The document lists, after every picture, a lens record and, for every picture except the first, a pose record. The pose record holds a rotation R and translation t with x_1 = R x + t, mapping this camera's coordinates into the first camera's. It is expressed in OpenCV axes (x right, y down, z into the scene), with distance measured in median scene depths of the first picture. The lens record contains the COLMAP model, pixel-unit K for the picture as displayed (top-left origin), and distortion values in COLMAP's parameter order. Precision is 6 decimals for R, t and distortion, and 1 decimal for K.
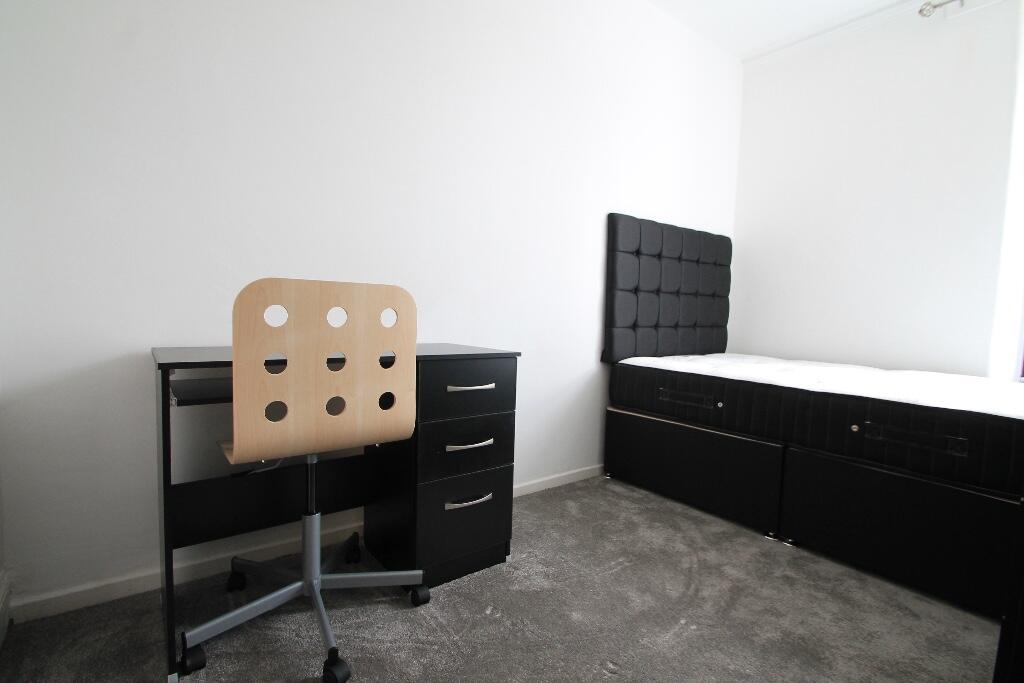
lens RADIAL K [[480.8, 0, 512.0], [0, 480.8, 341.5], [0, 0, 1]] dist [0.000629, -0.011681]
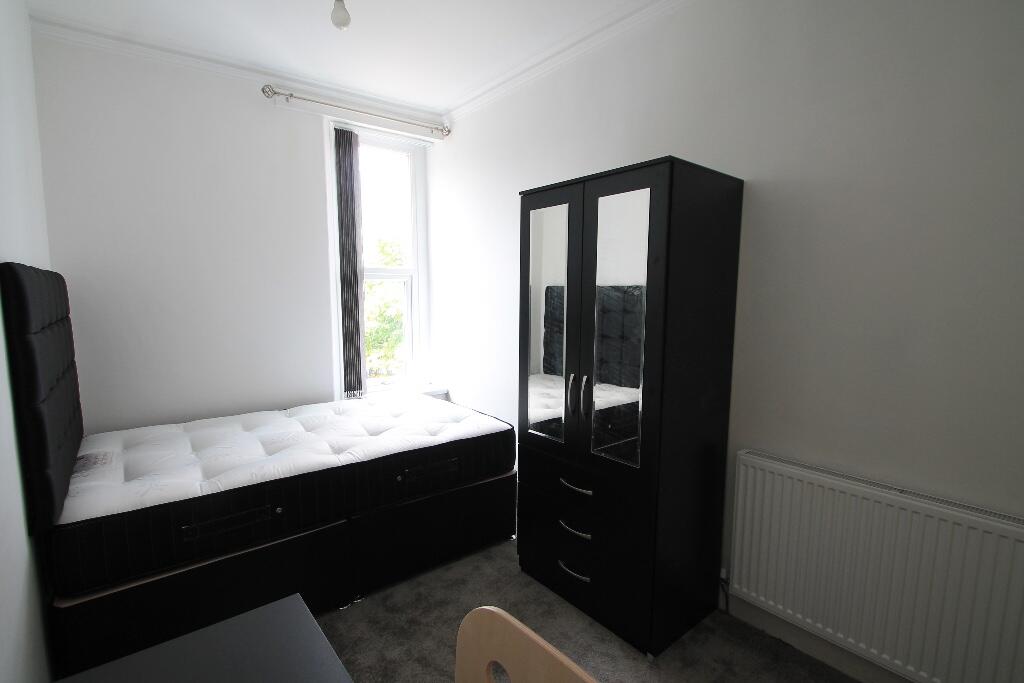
lens RADIAL K [[480.8, 0, 512.0], [0, 480.8, 341.5], [0, 0, 1]] dist [0.000629, -0.011681]
pose [[-0.020984, -0.135282, 0.990585, -0.497745], [0.057821, 0.988980, 0.136288, -0.330106], [-0.998106, 0.060137, -0.012930, 0.689008]]
